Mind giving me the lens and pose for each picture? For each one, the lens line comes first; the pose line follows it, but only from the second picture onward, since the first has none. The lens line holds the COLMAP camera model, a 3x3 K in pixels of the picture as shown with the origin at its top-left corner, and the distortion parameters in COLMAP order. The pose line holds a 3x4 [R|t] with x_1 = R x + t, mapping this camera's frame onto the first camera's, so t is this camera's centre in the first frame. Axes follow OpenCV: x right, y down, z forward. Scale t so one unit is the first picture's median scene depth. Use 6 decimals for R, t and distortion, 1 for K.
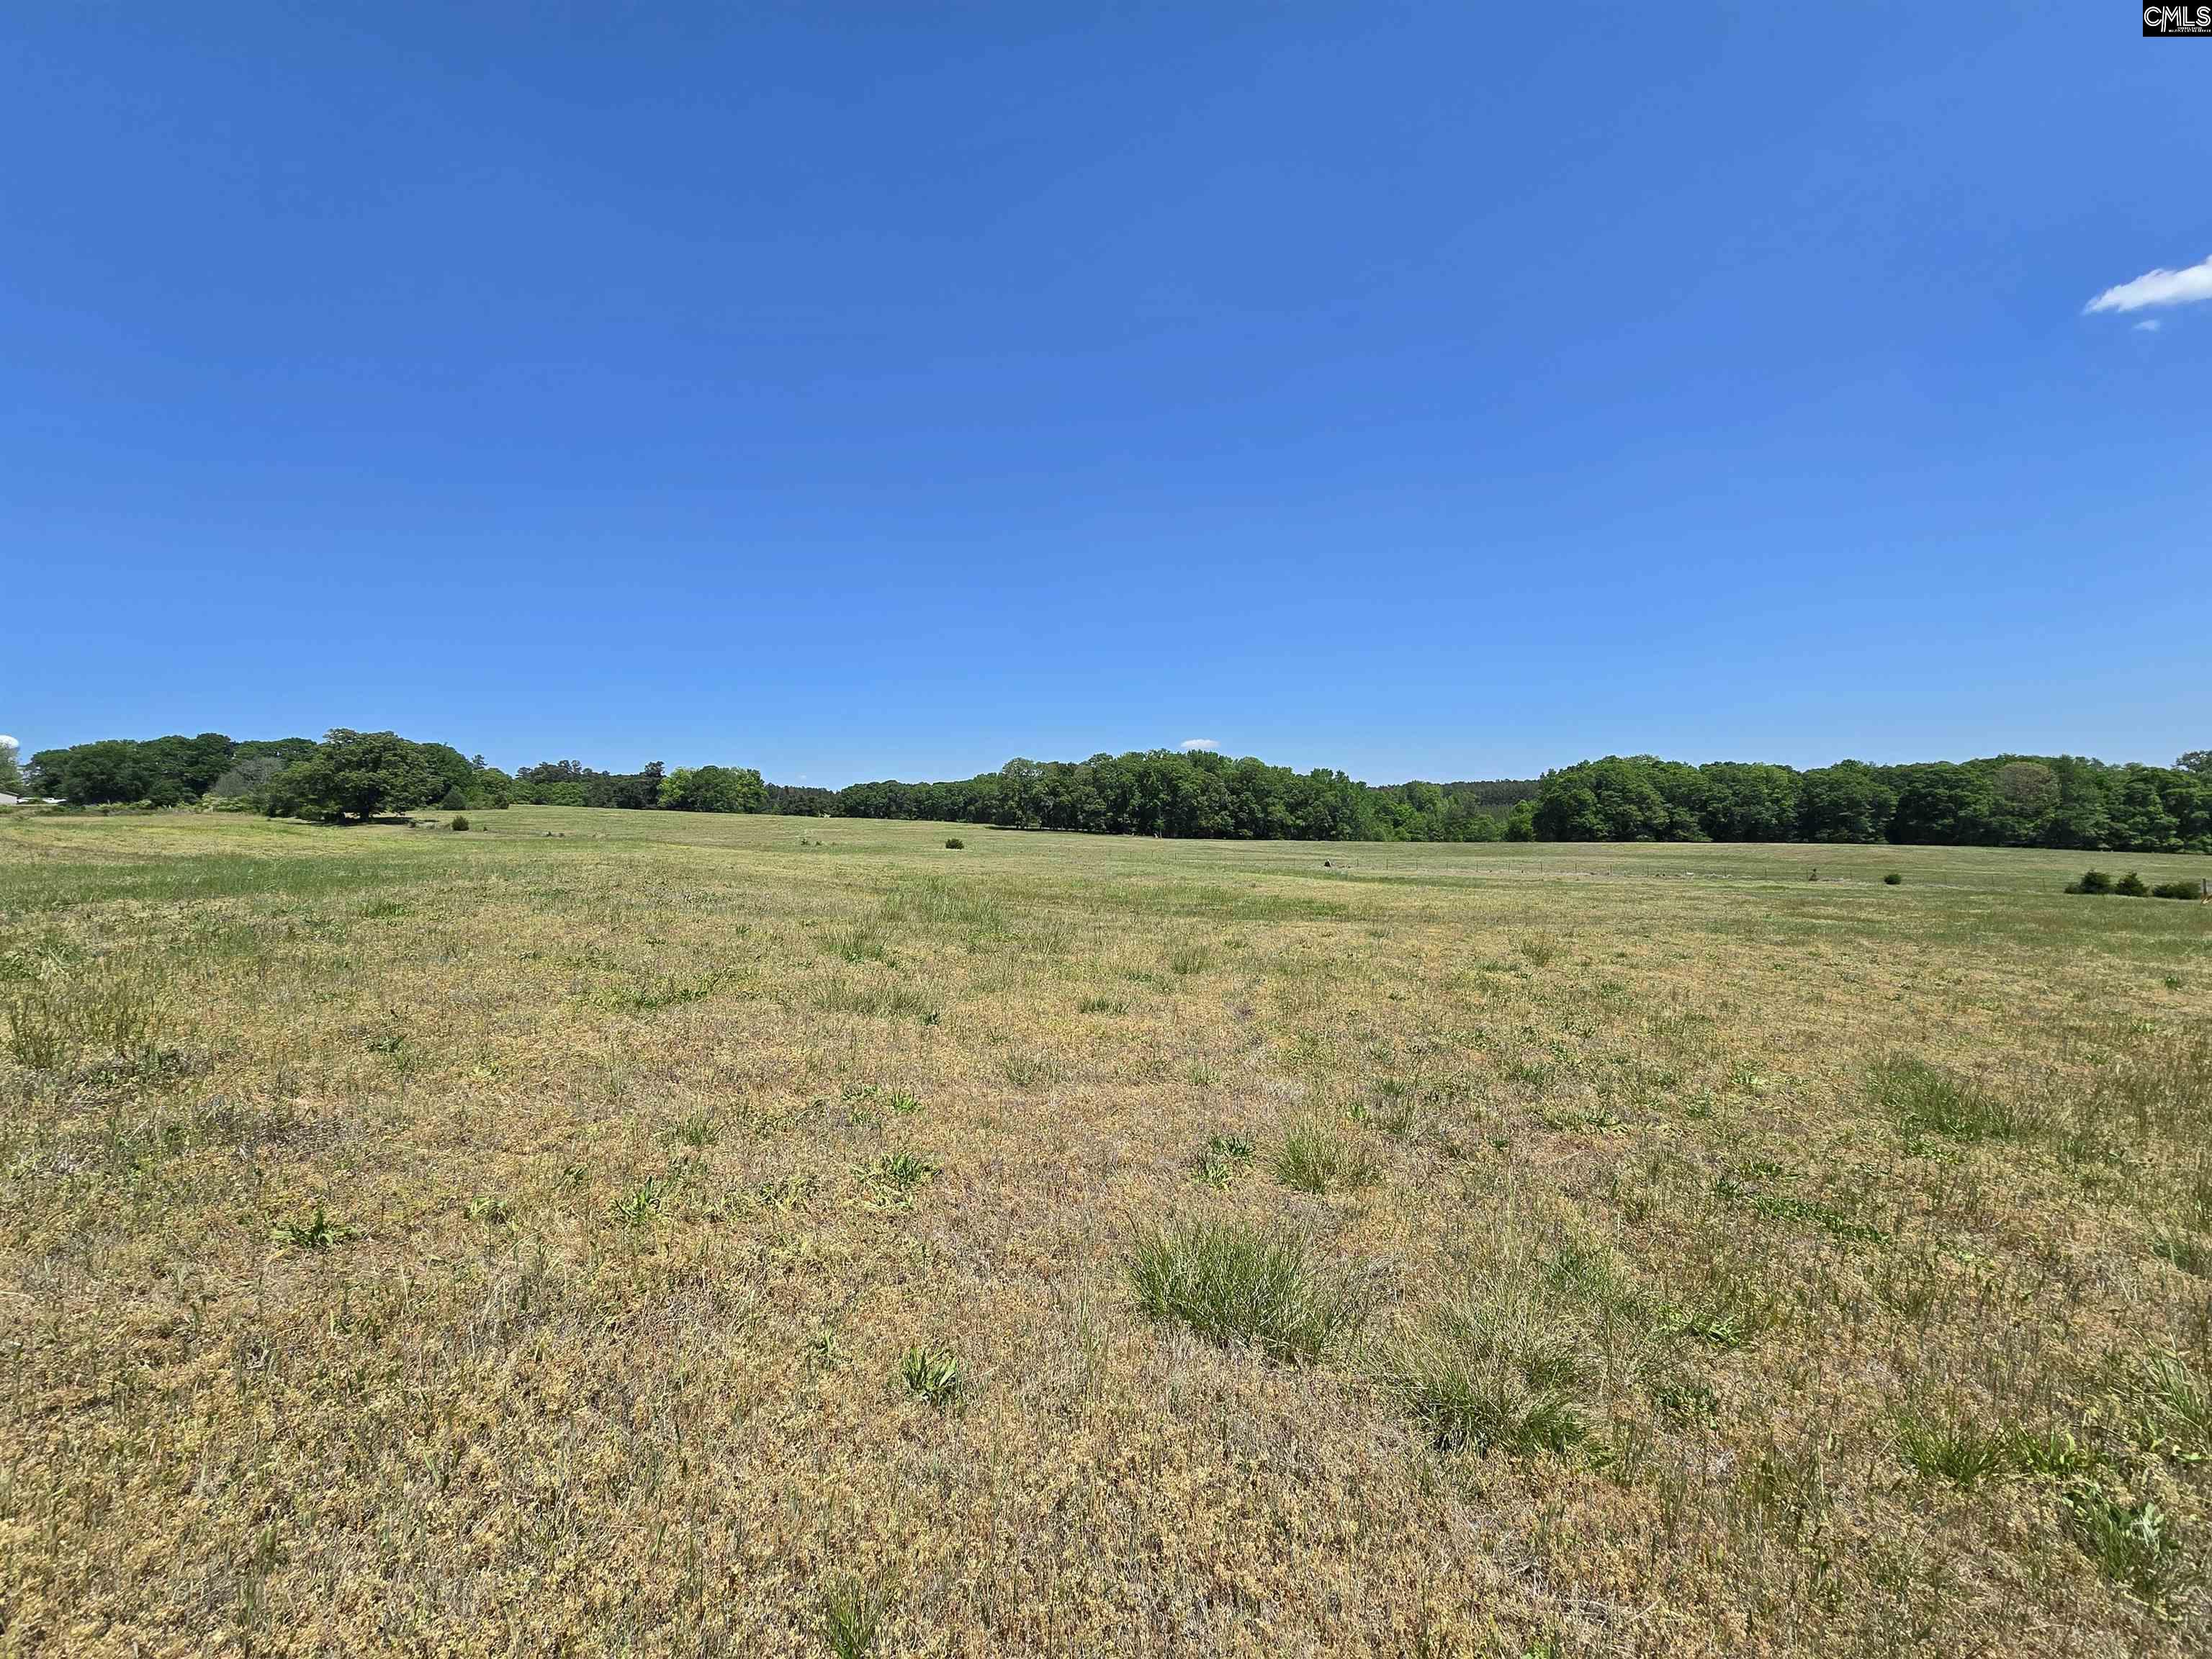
lens RADIAL K [[895.2, 0, 1096.3], [0, 895.2, 833.3], [0, 0, 1]] dist [-0.011533, 0.003235]
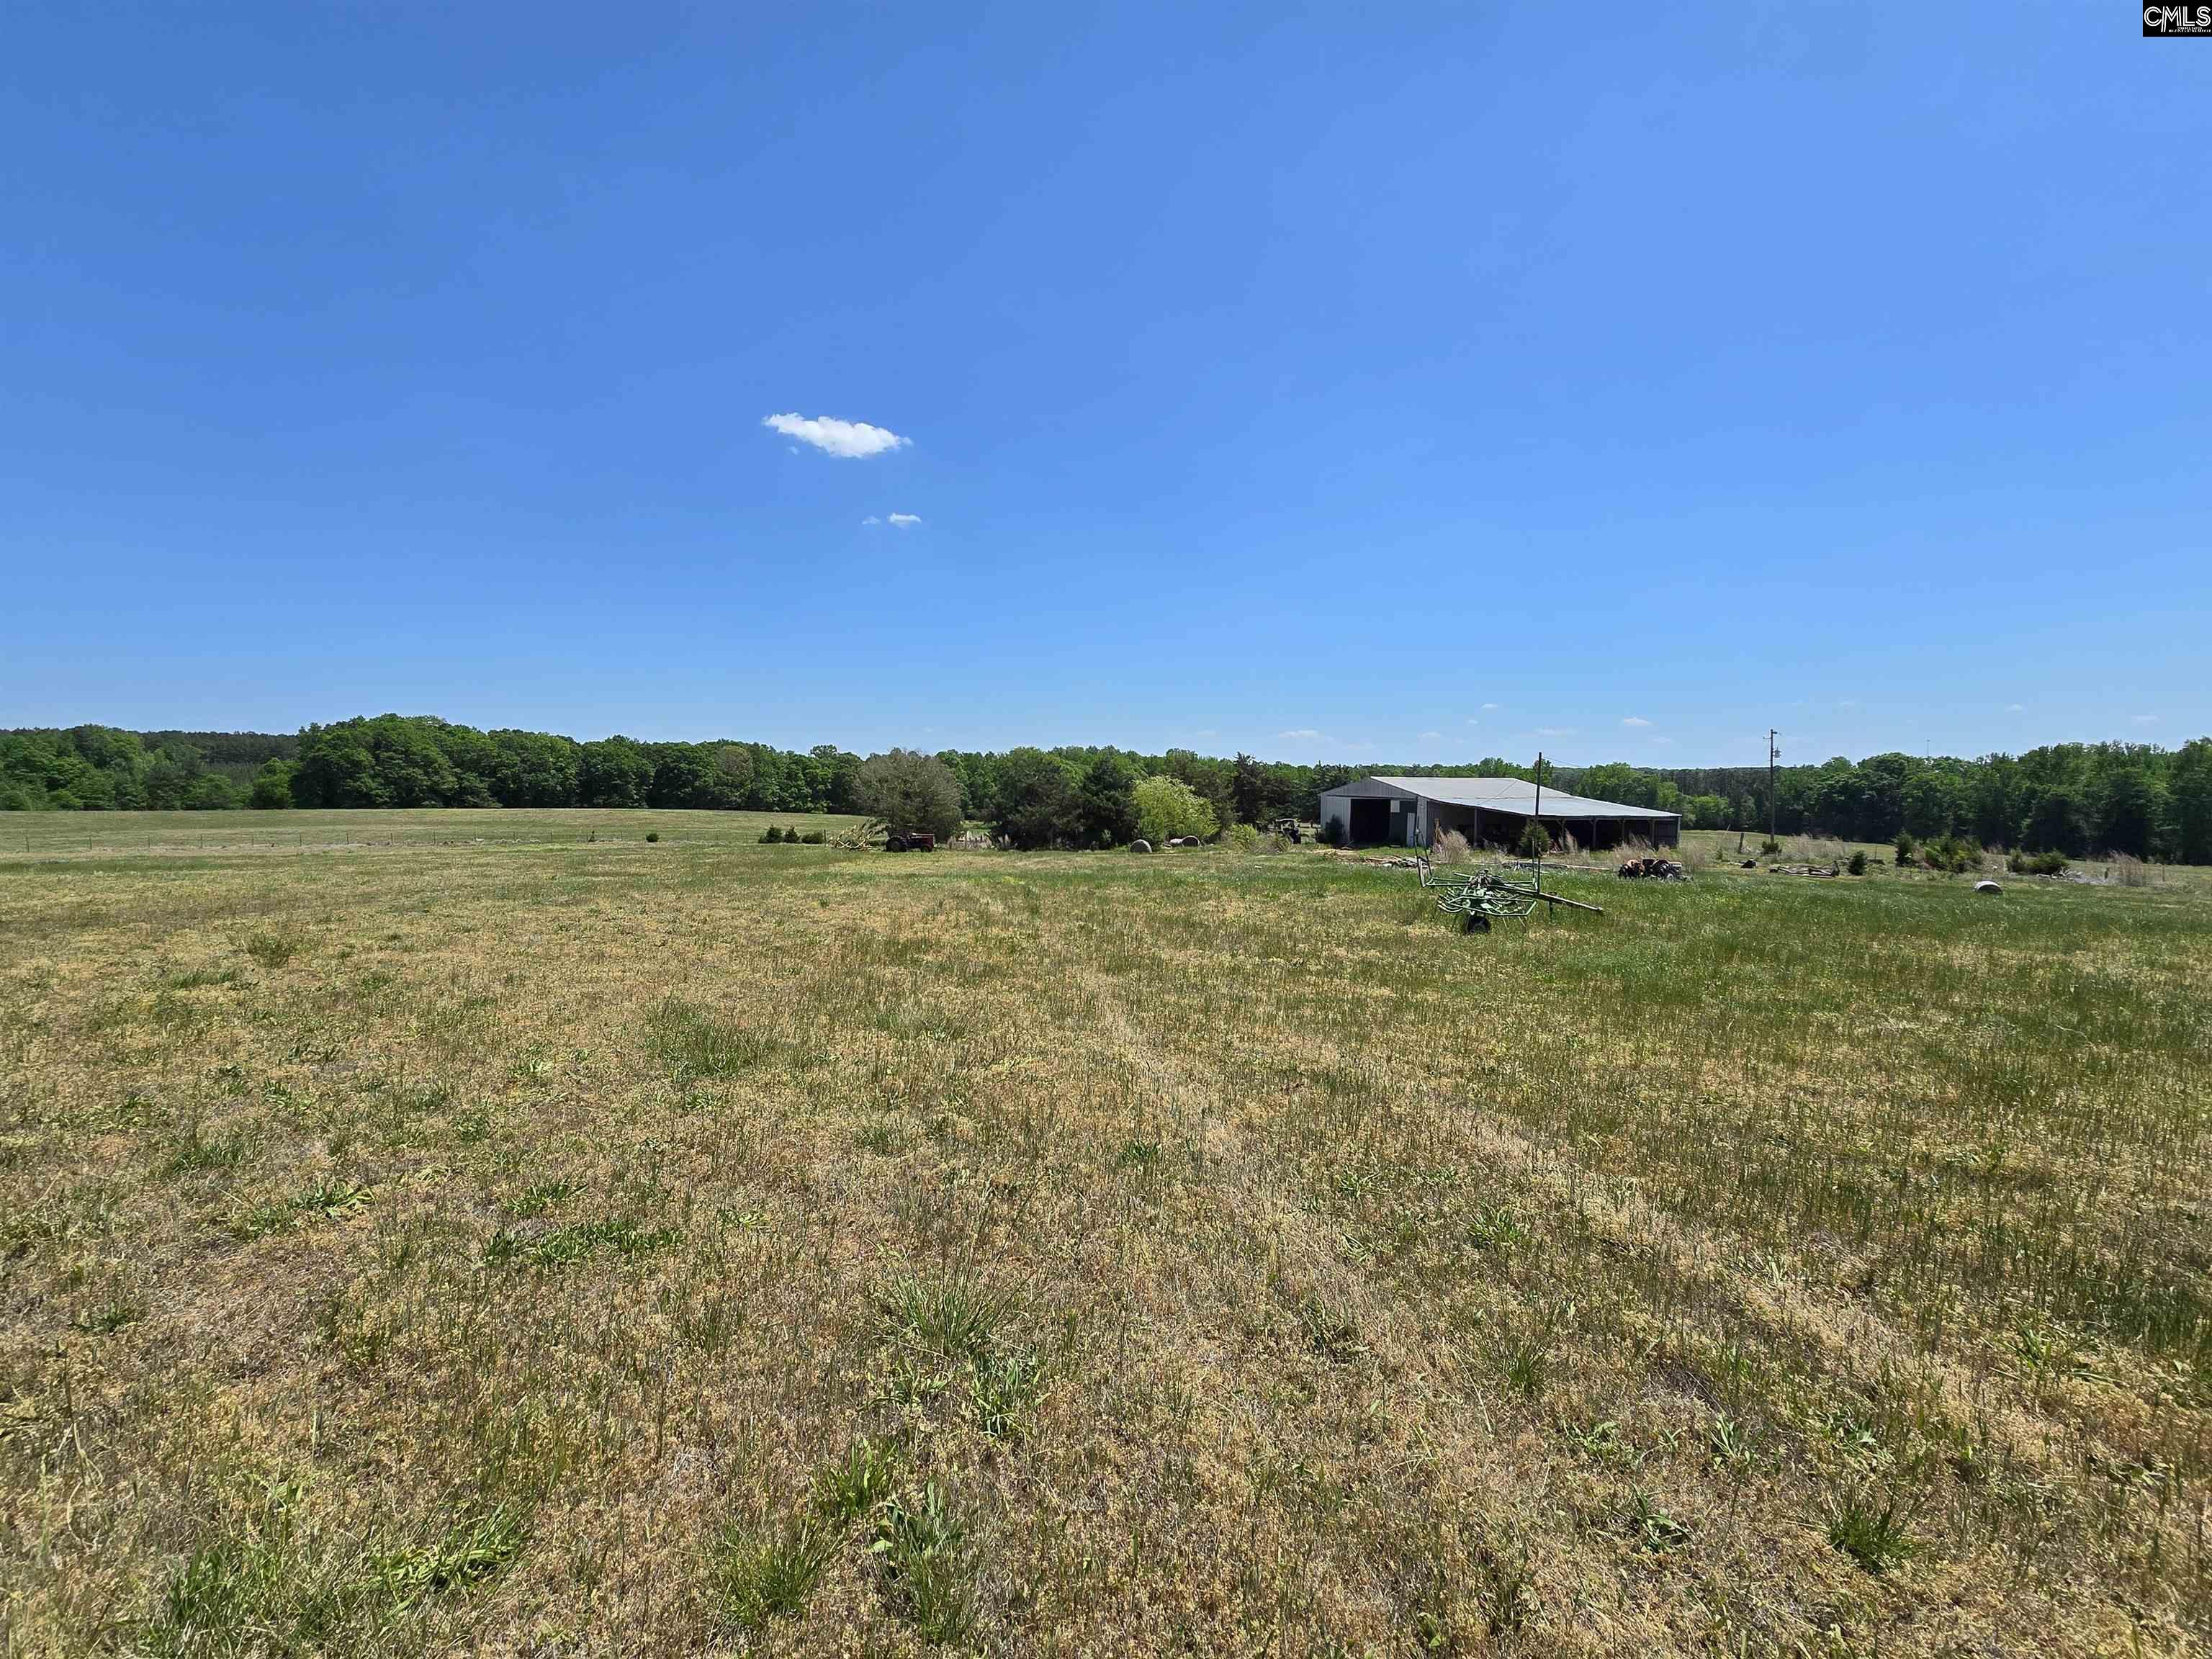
lens RADIAL K [[895.2, 0, 1089.7], [0, 895.2, 830.1], [0, 0, 1]] dist [-0.011533, 0.003235]
pose [[0.374308, -0.029498, 0.926835, 0.067489], [-0.002457, 0.999459, 0.032802, 0.005619], [-0.927301, -0.014555, 0.374033, 0.085347]]
